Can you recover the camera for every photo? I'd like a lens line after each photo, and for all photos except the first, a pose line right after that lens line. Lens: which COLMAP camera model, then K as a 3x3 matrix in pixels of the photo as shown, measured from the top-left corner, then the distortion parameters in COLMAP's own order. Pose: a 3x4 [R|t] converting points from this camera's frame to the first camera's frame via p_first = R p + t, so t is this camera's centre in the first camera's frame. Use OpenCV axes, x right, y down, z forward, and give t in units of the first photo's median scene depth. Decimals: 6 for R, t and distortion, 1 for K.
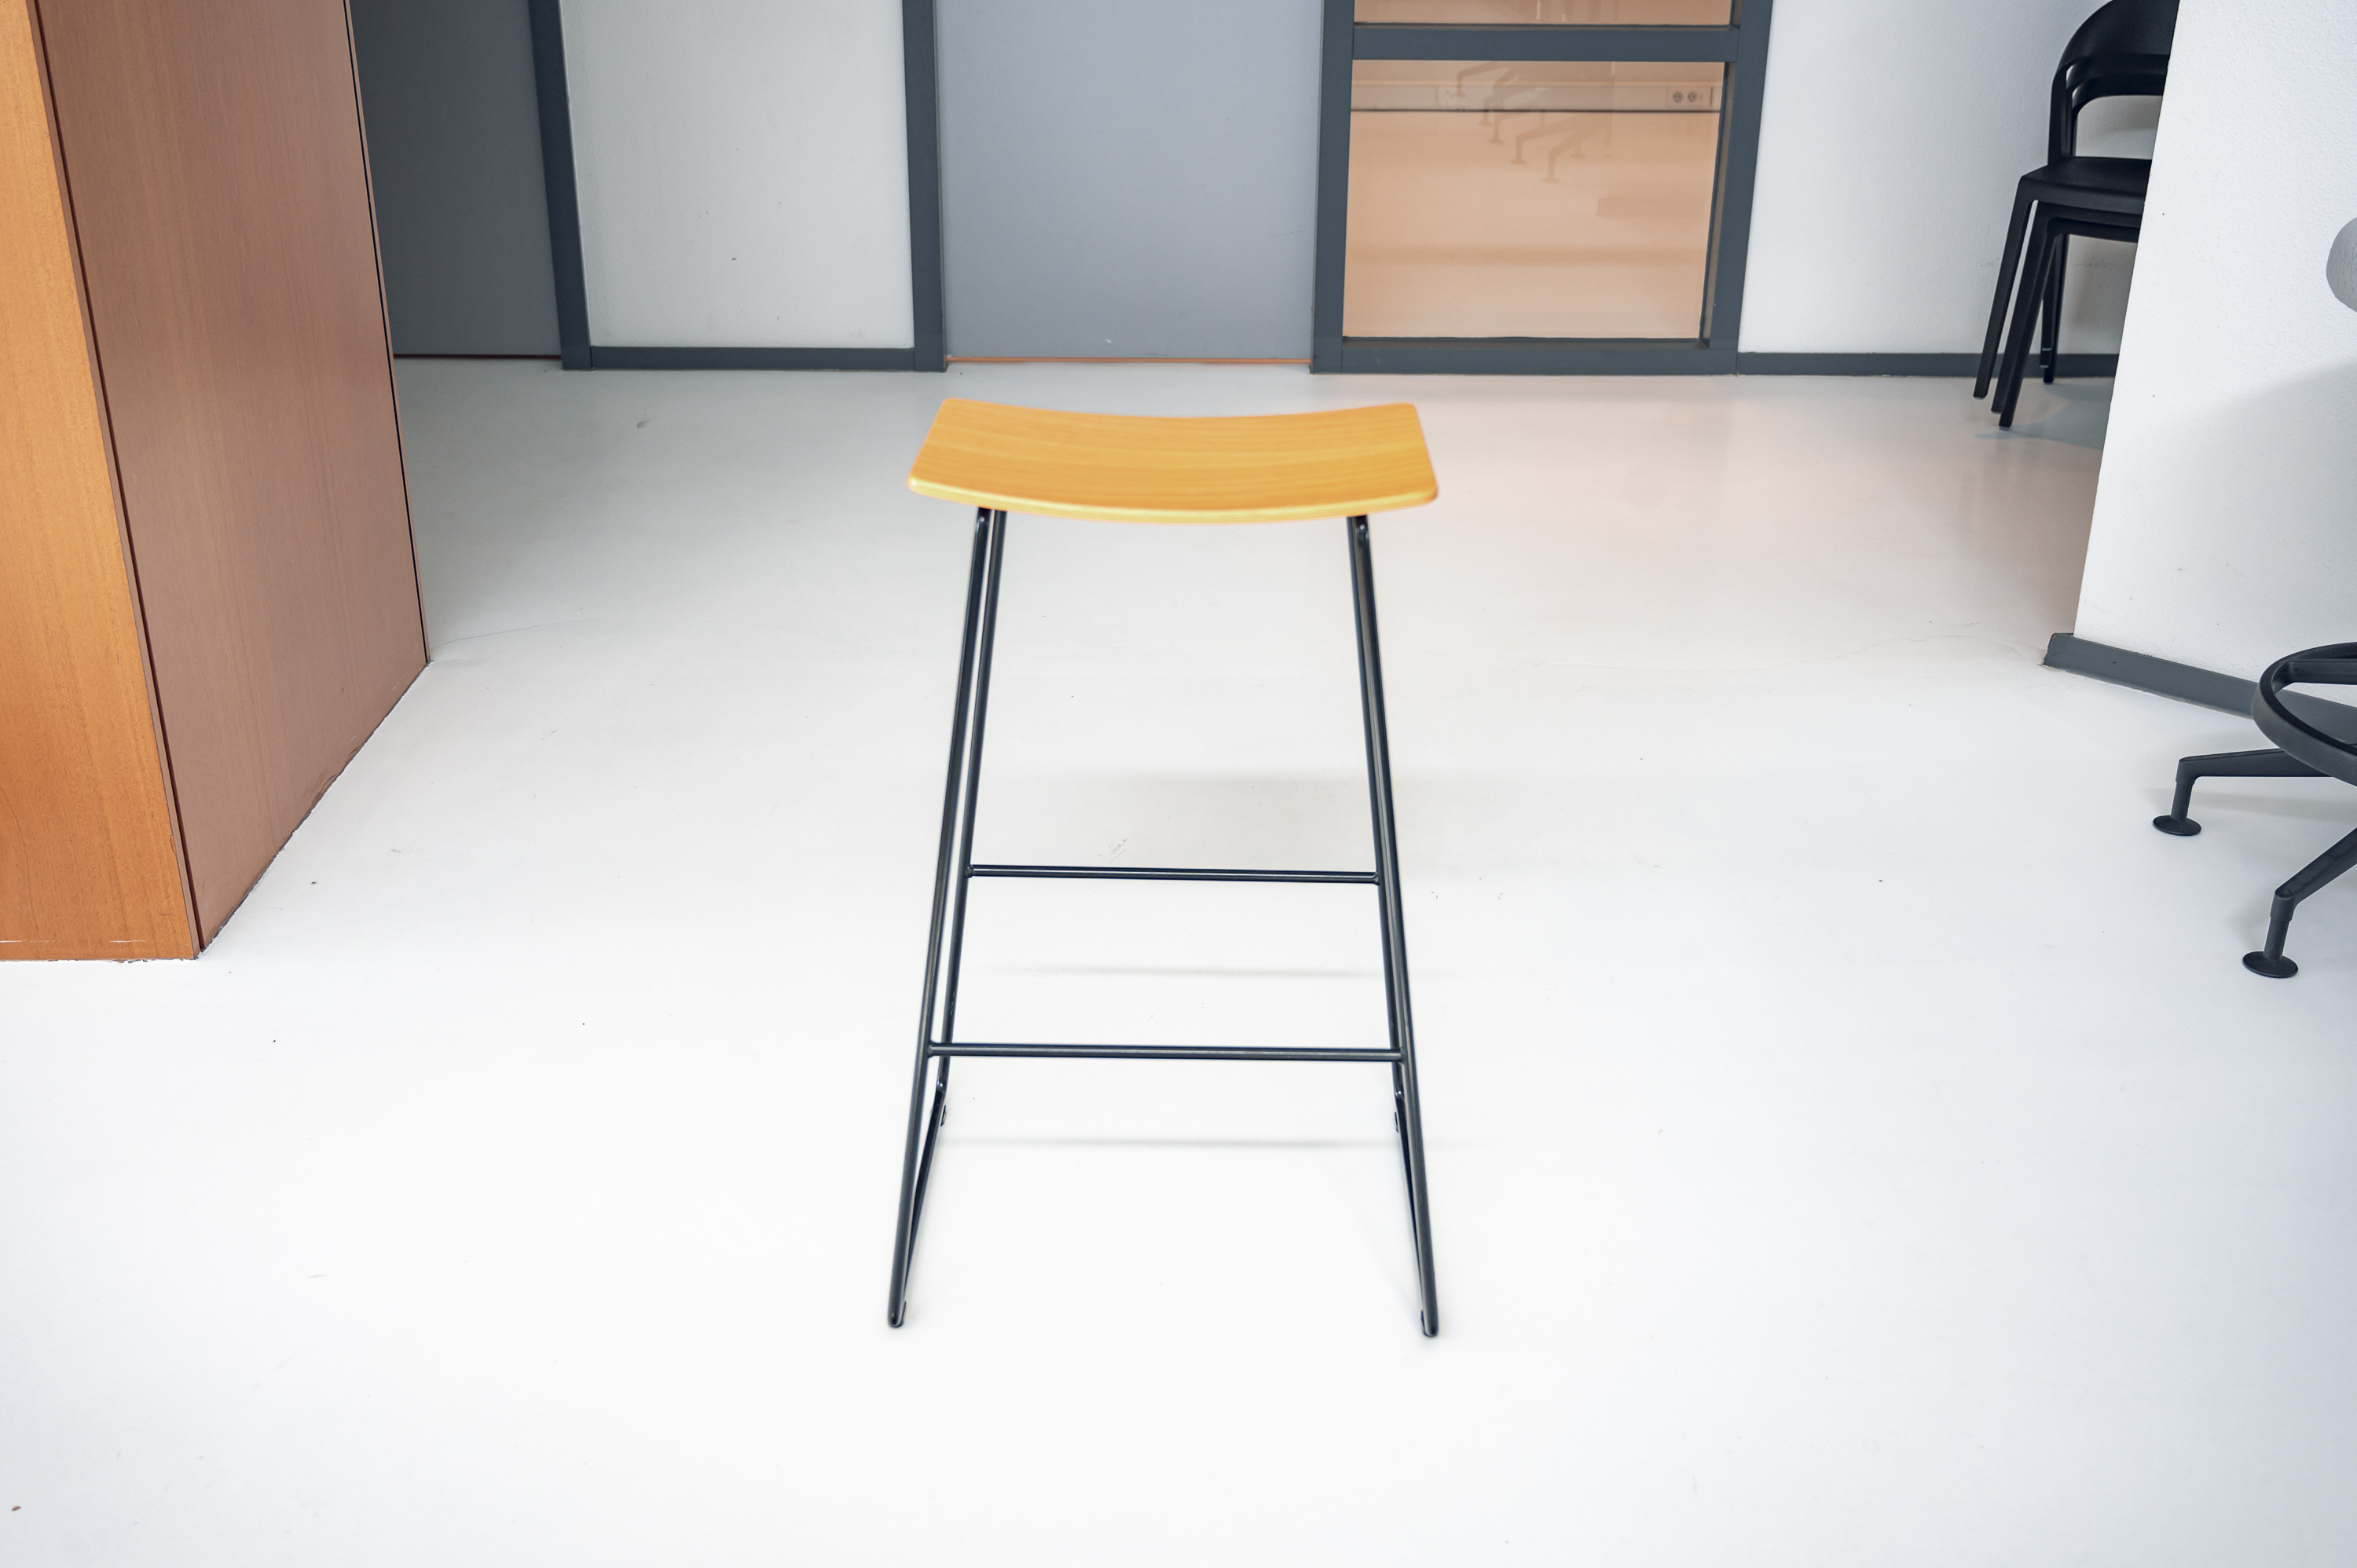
lens RADIAL K [[2369.8, 0, 1178.5], [0, 2369.8, 784.0], [0, 0, 1]] dist [0.004227, -0.012801]
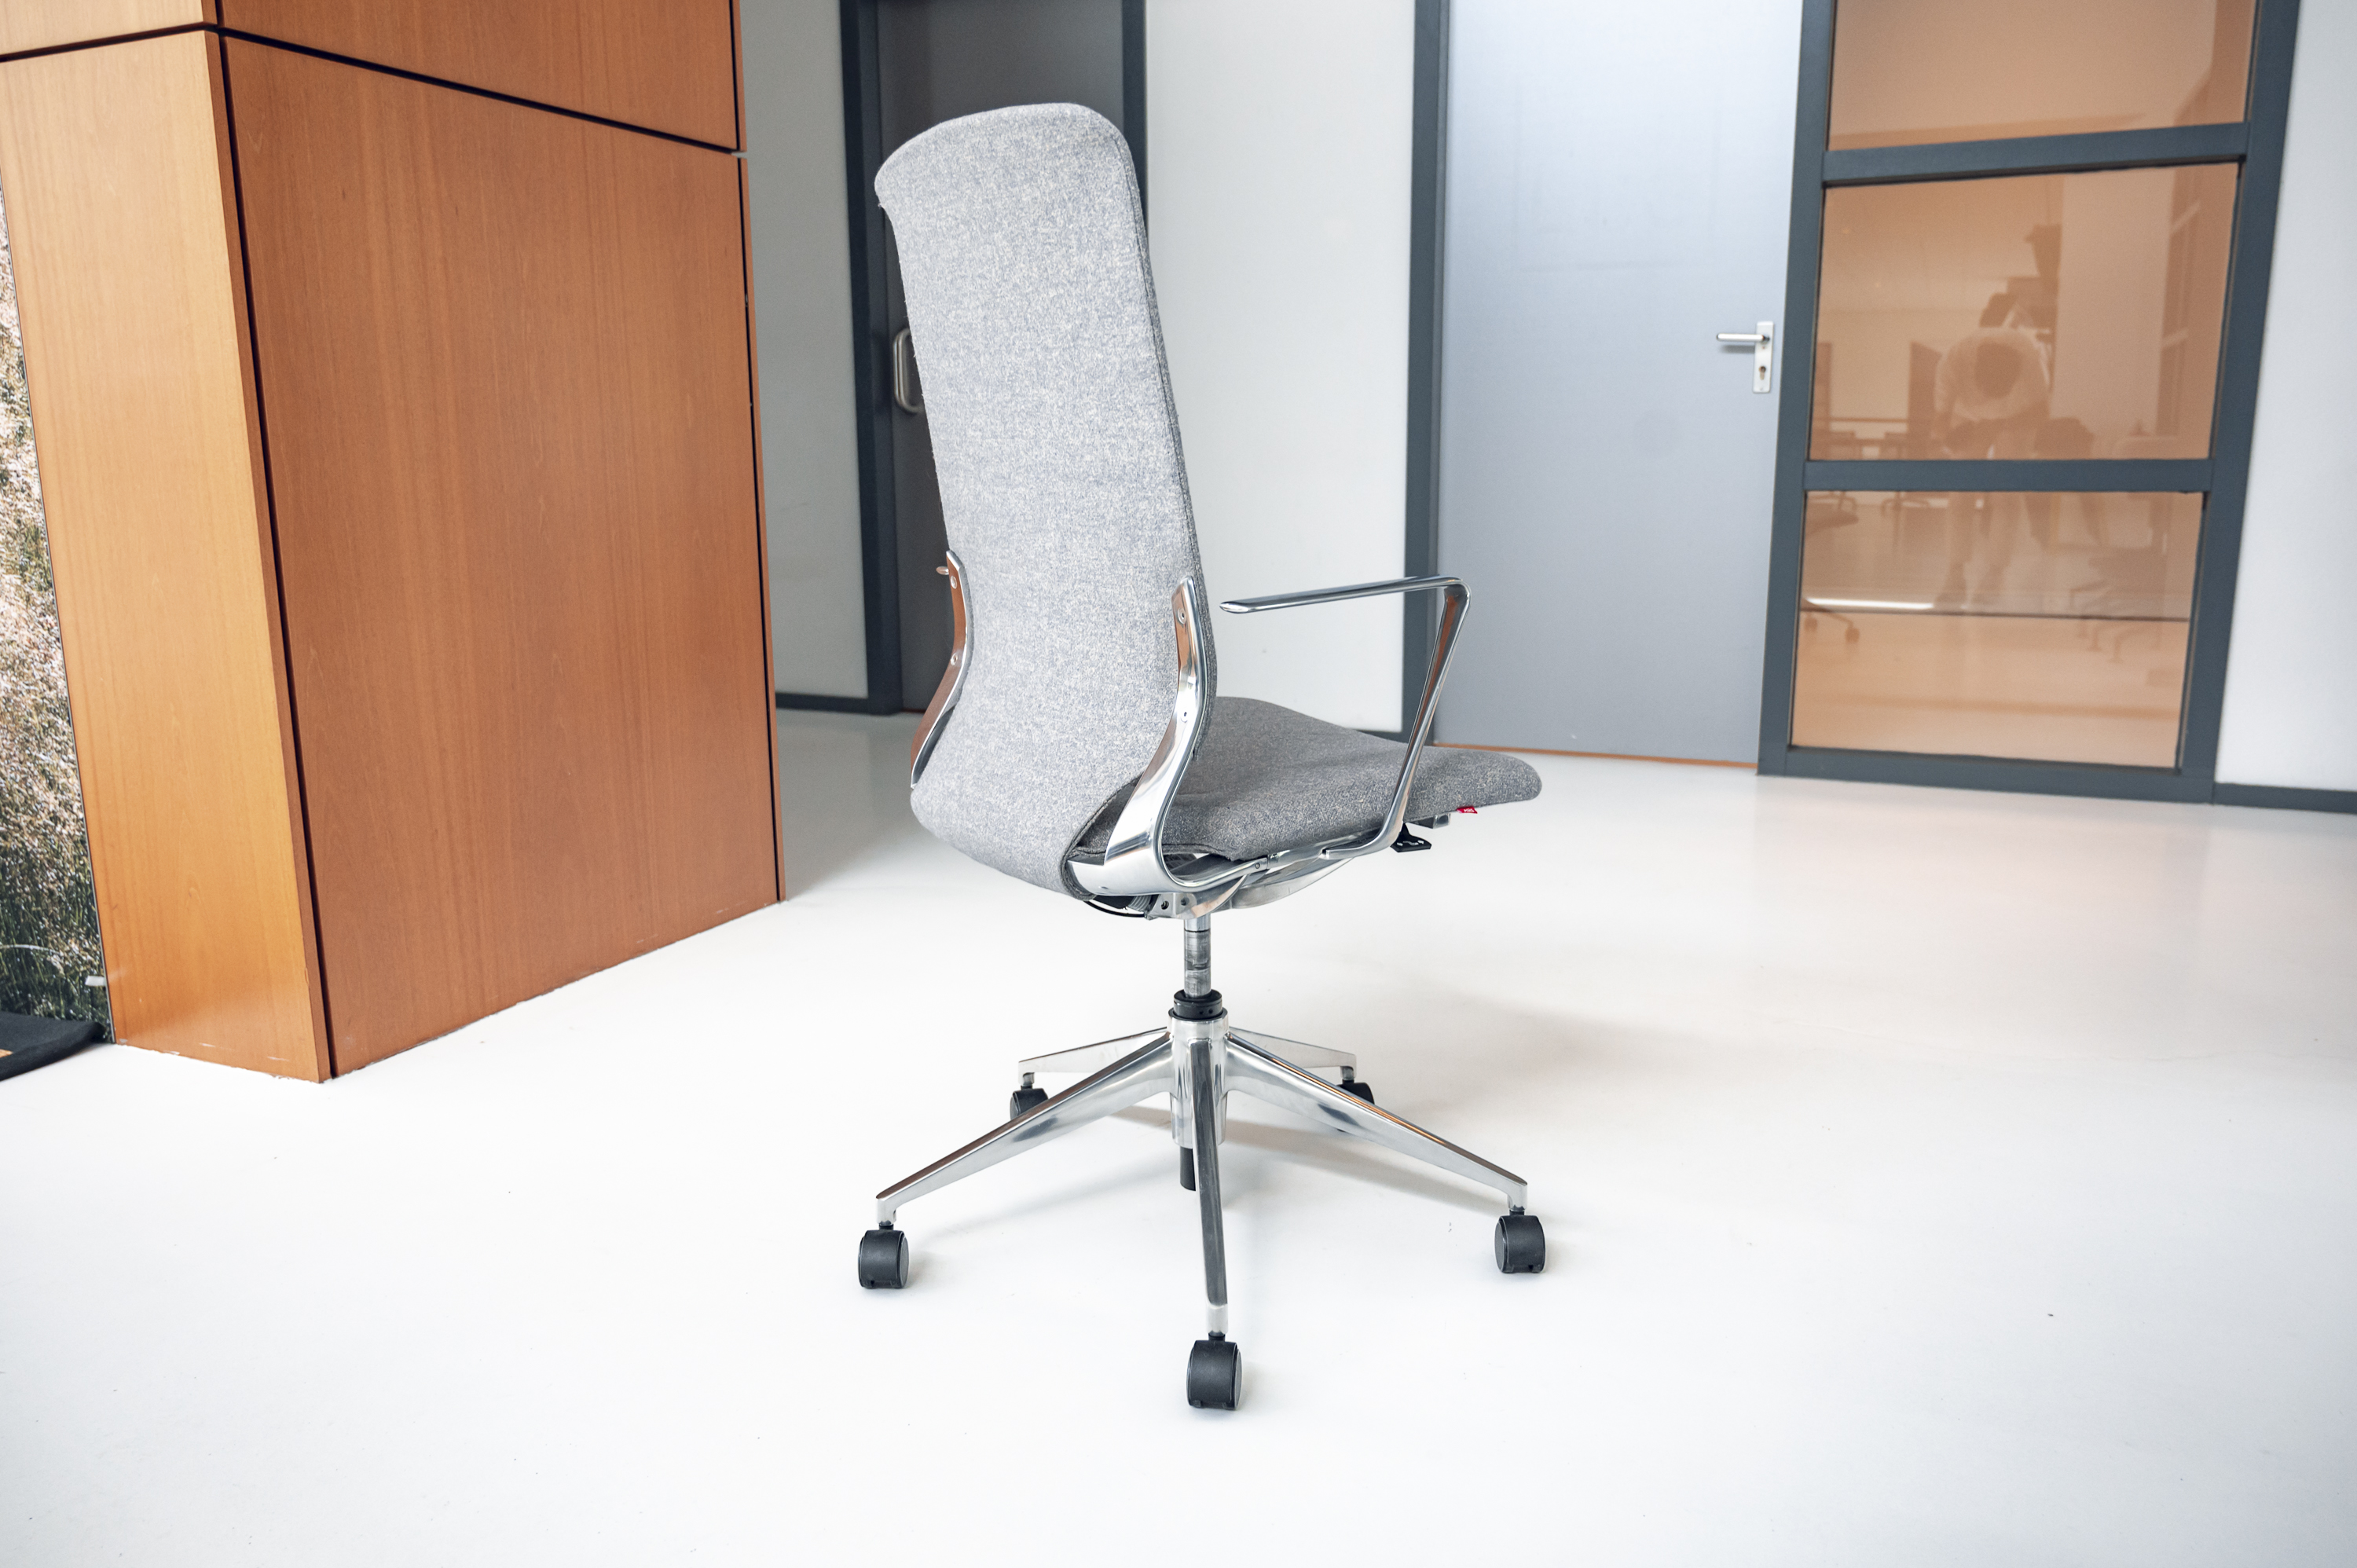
lens RADIAL K [[1713.0, 0, 1170.0], [0, 1713.0, 789.1], [0, 0, 1]] dist [-0.007083, -0.000450]
pose [[0.904413, 0.067919, -0.421217, 0.157317], [-0.153813, 0.972765, -0.173405, 0.009111], [0.397968, 0.221619, 0.890229, 0.225067]]
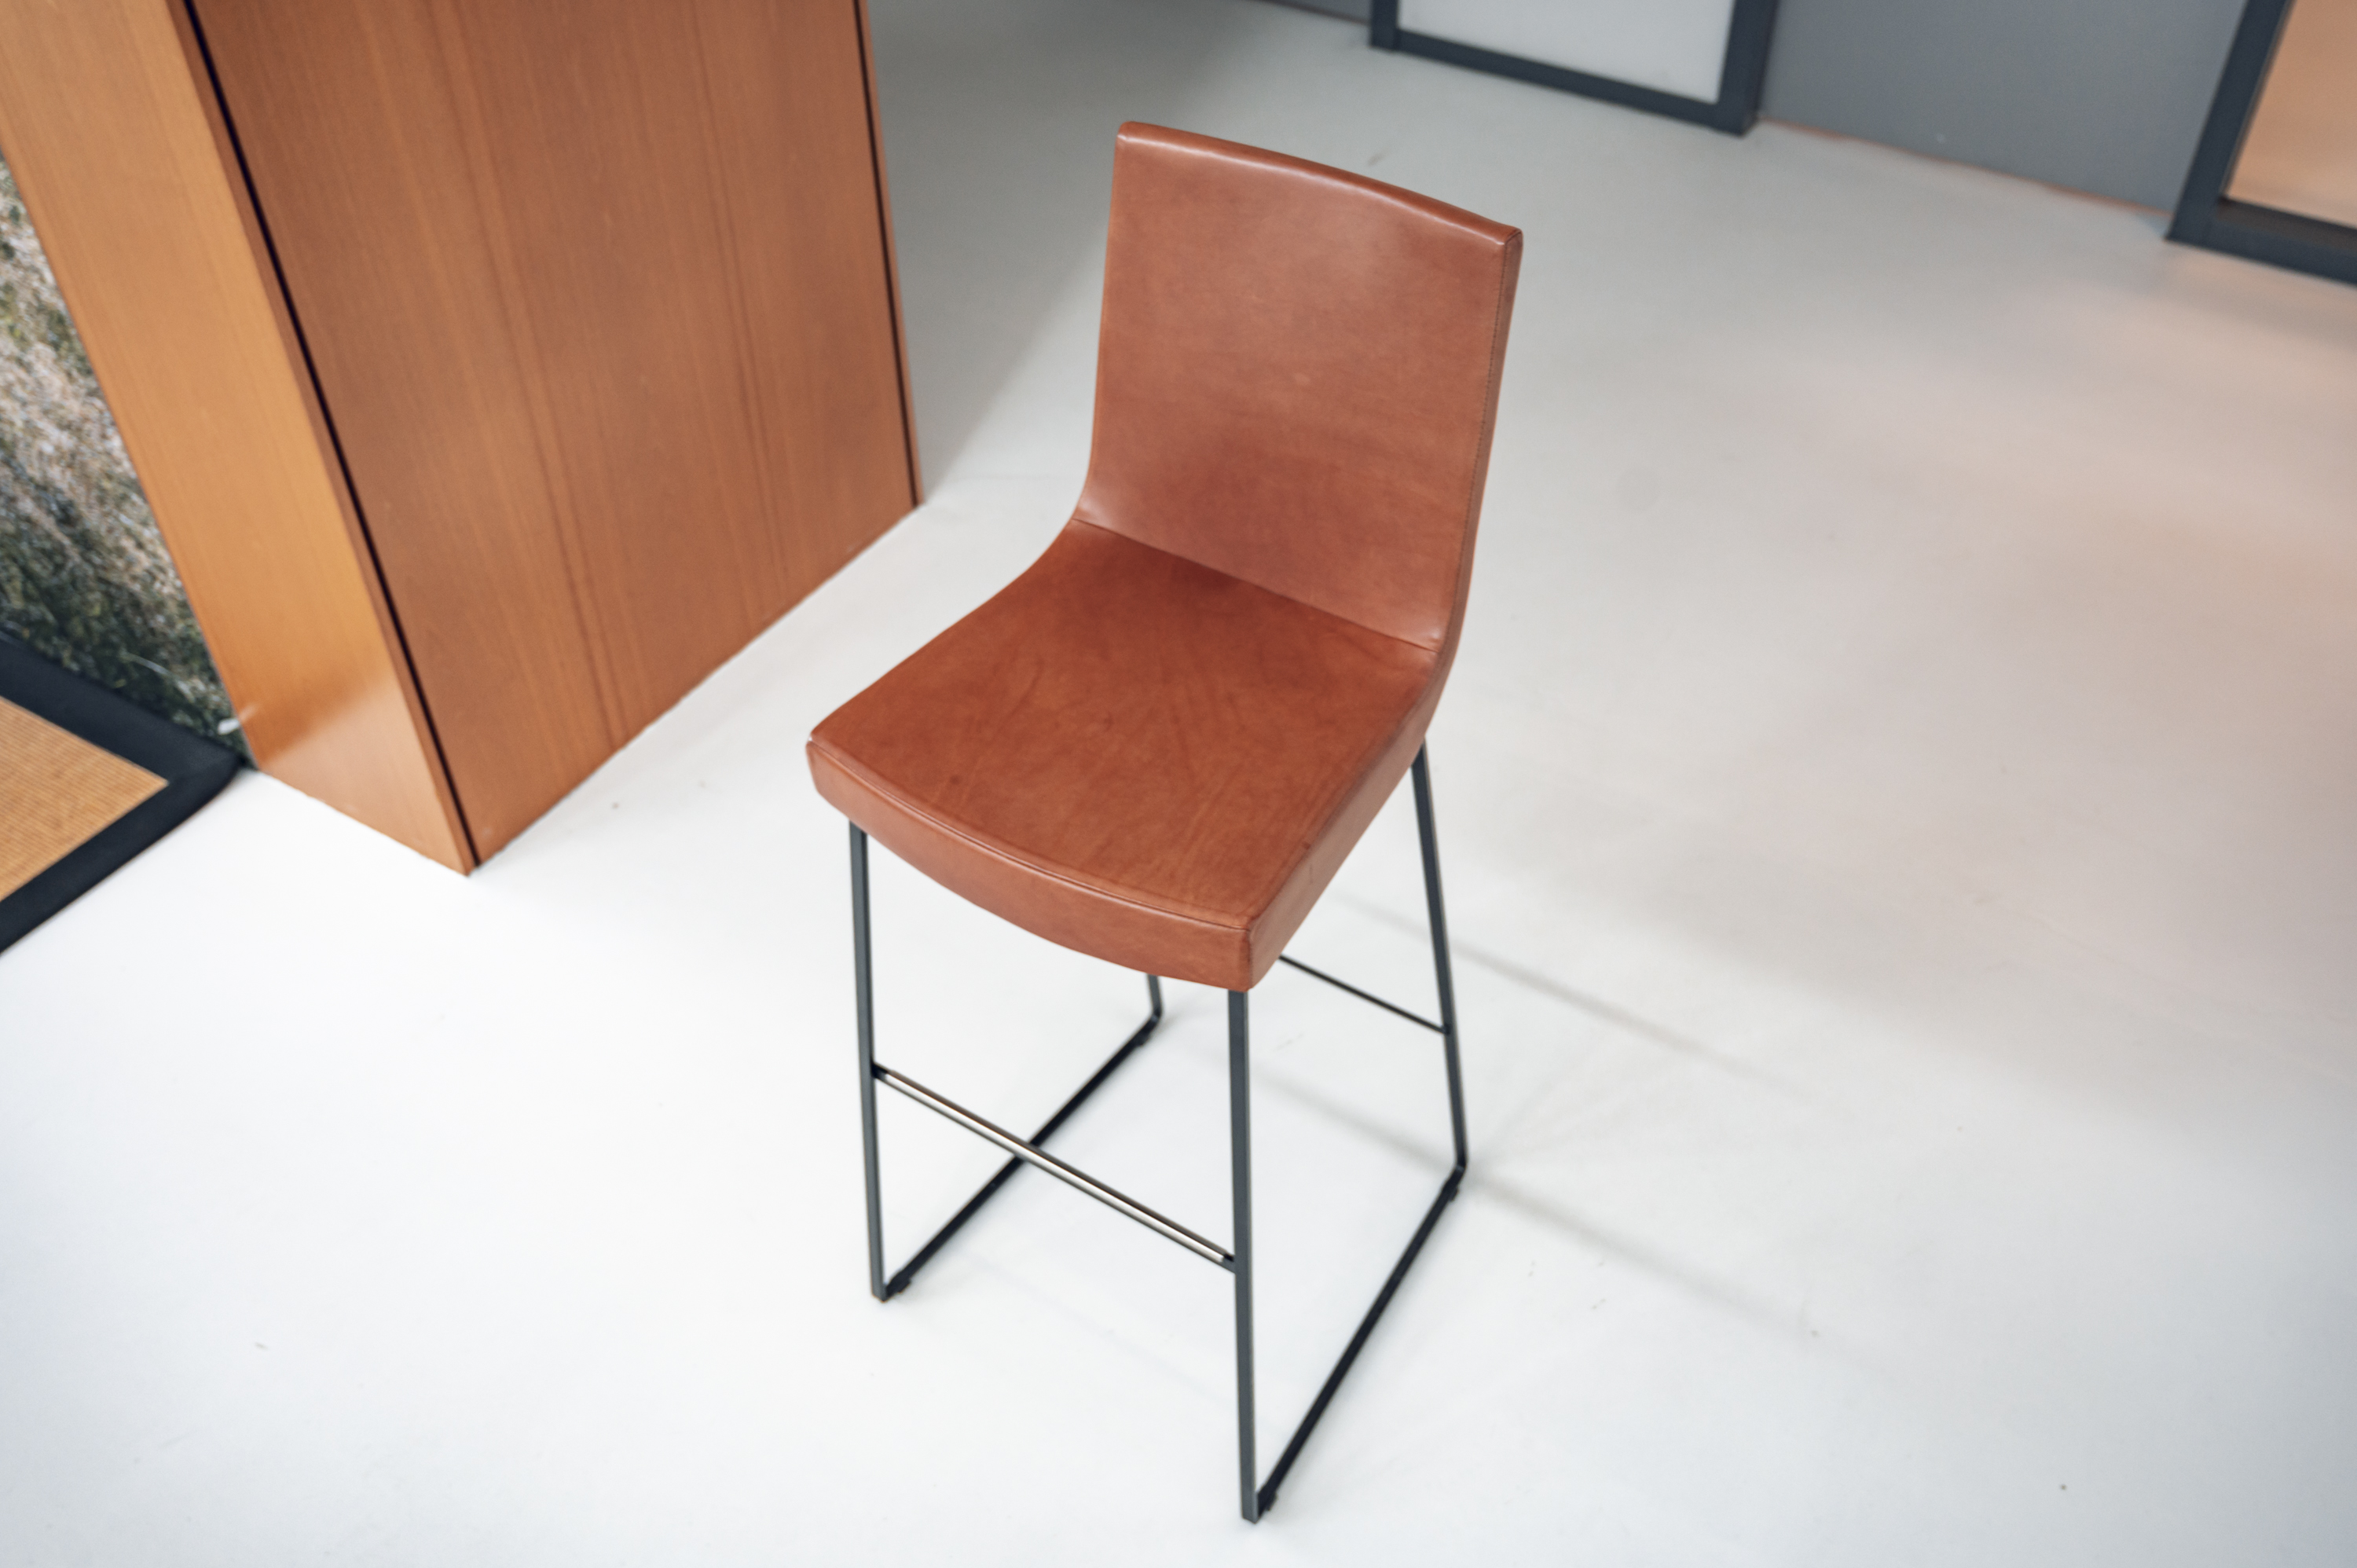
lens RADIAL K [[2108.8, 0, 1186.4], [0, 2108.8, 793.5], [0, 0, 1]] dist [-0.002908, 0.007421]
pose [[0.838998, 0.356860, -0.410772, 0.154711], [-0.198158, 0.903452, 0.380142, -0.231202], [0.506770, -0.237540, 0.828709, 0.190449]]
